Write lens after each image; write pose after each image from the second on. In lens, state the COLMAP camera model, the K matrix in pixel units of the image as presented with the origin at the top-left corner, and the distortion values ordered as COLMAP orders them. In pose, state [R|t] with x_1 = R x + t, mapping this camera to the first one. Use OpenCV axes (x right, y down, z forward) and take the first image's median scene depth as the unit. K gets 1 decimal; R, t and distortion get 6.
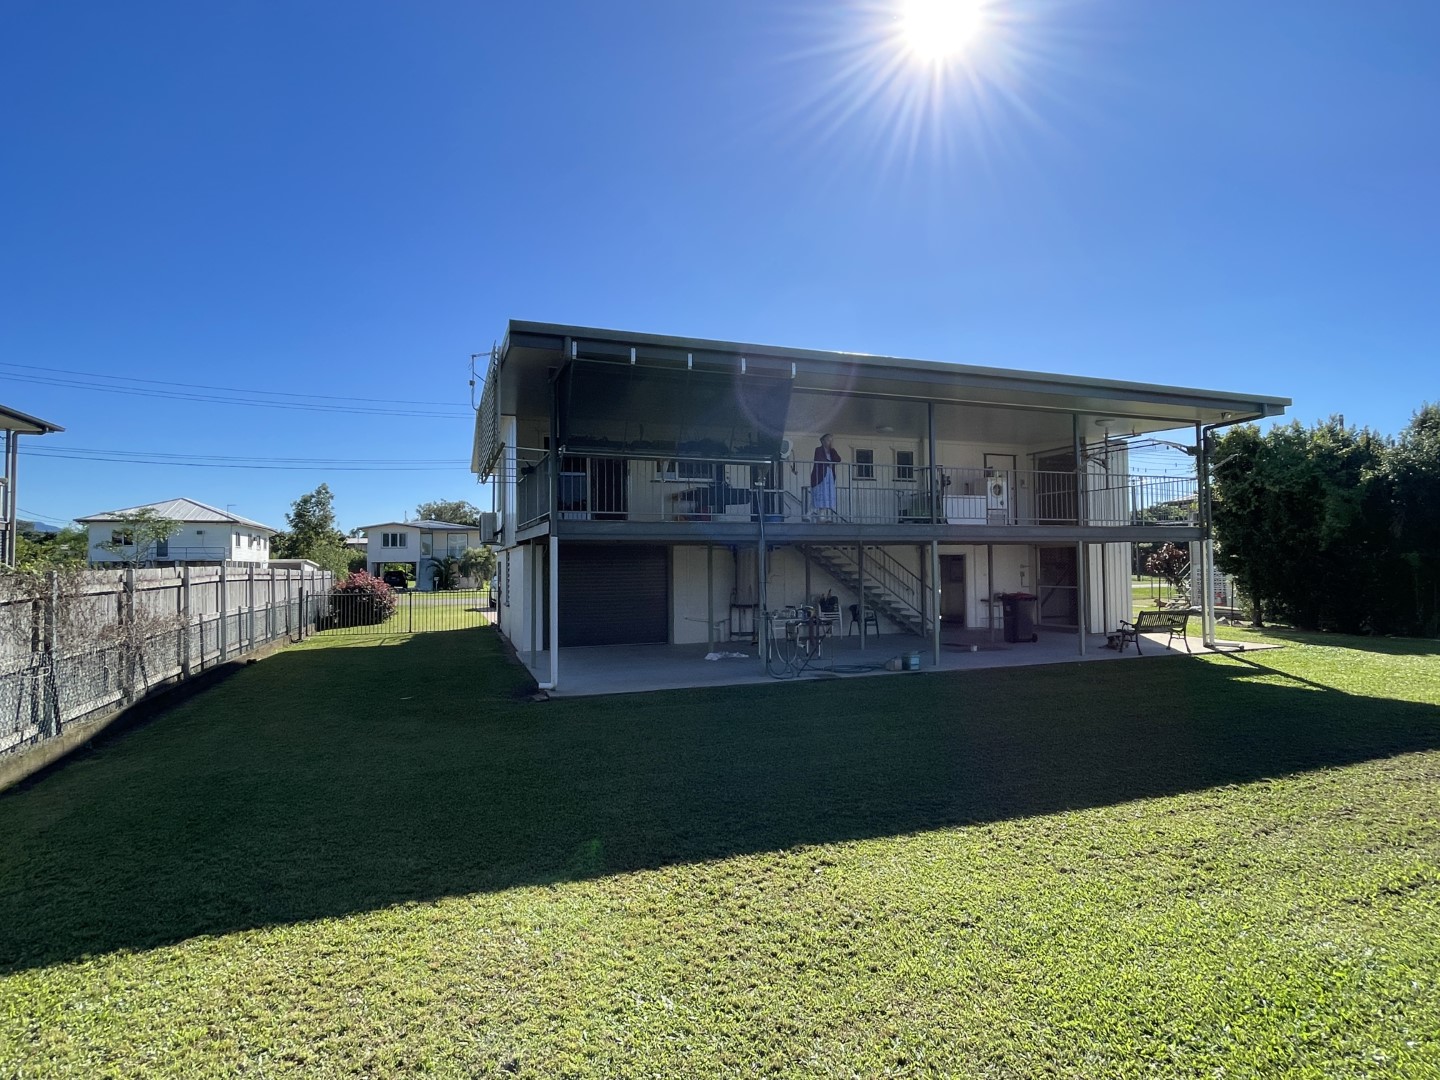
lens RADIAL K [[762.4, 0, 723.9], [0, 762.4, 536.8], [0, 0, 1]] dist [-0.000719, 0.000365]
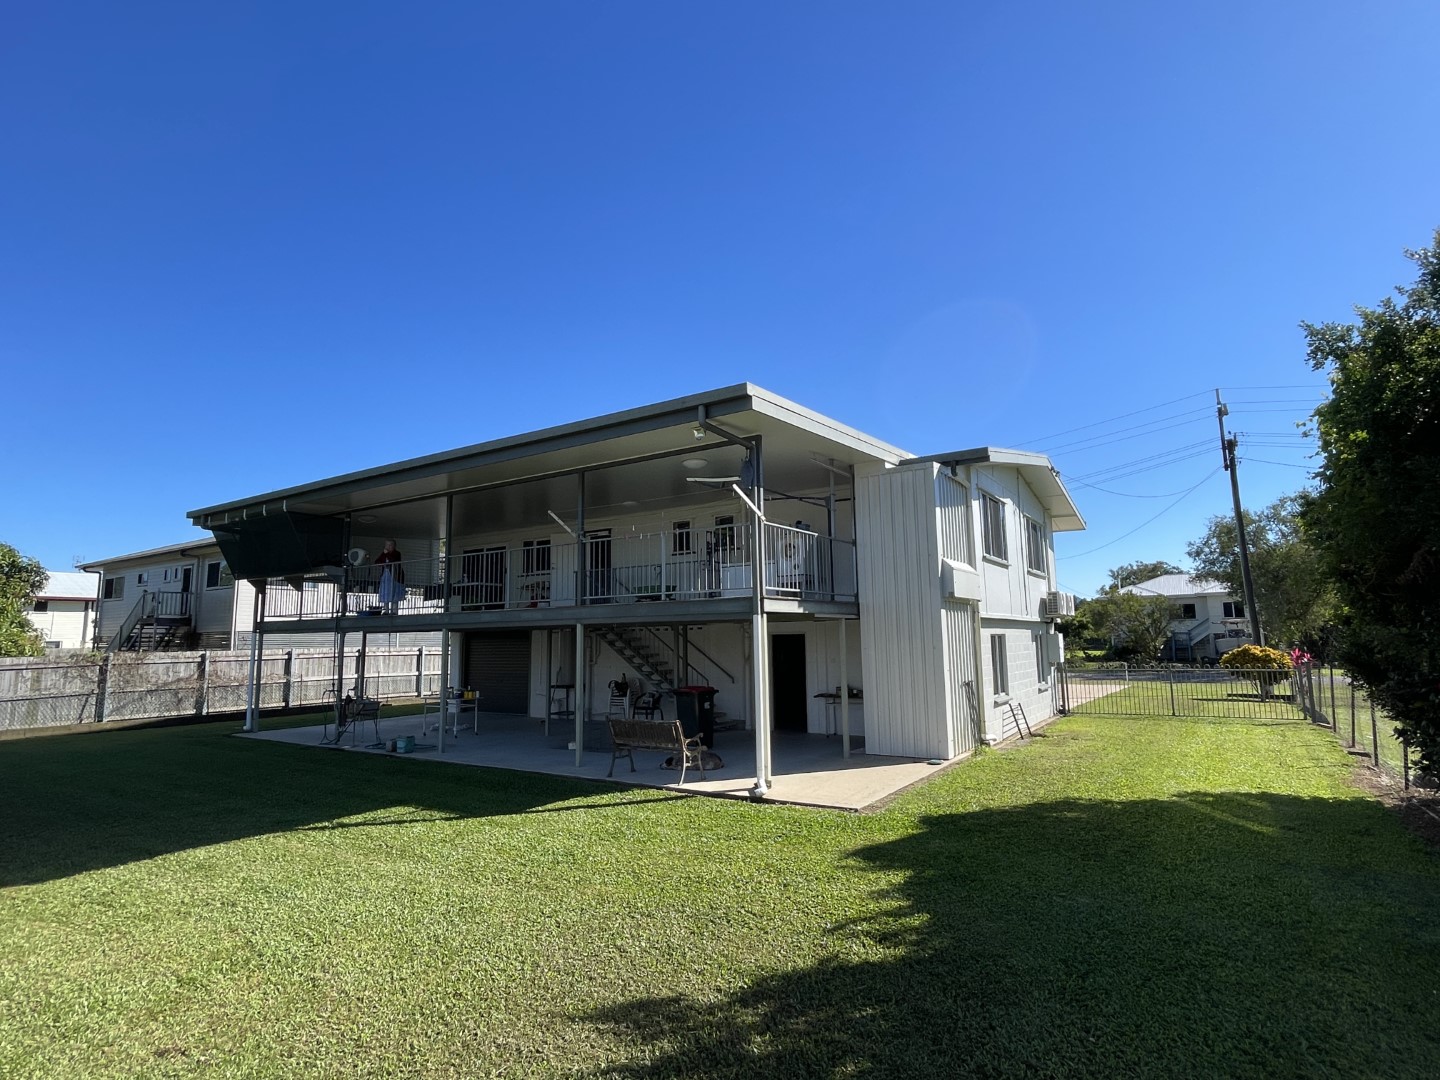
lens RADIAL K [[762.4, 0, 723.9], [0, 762.4, 536.8], [0, 0, 1]] dist [-0.000719, 0.000365]
pose [[0.579586, -0.109981, -0.807455, 1.050204], [0.041327, 0.993543, -0.105663, 0.004779], [0.813862, 0.027871, 0.580389, 0.556980]]
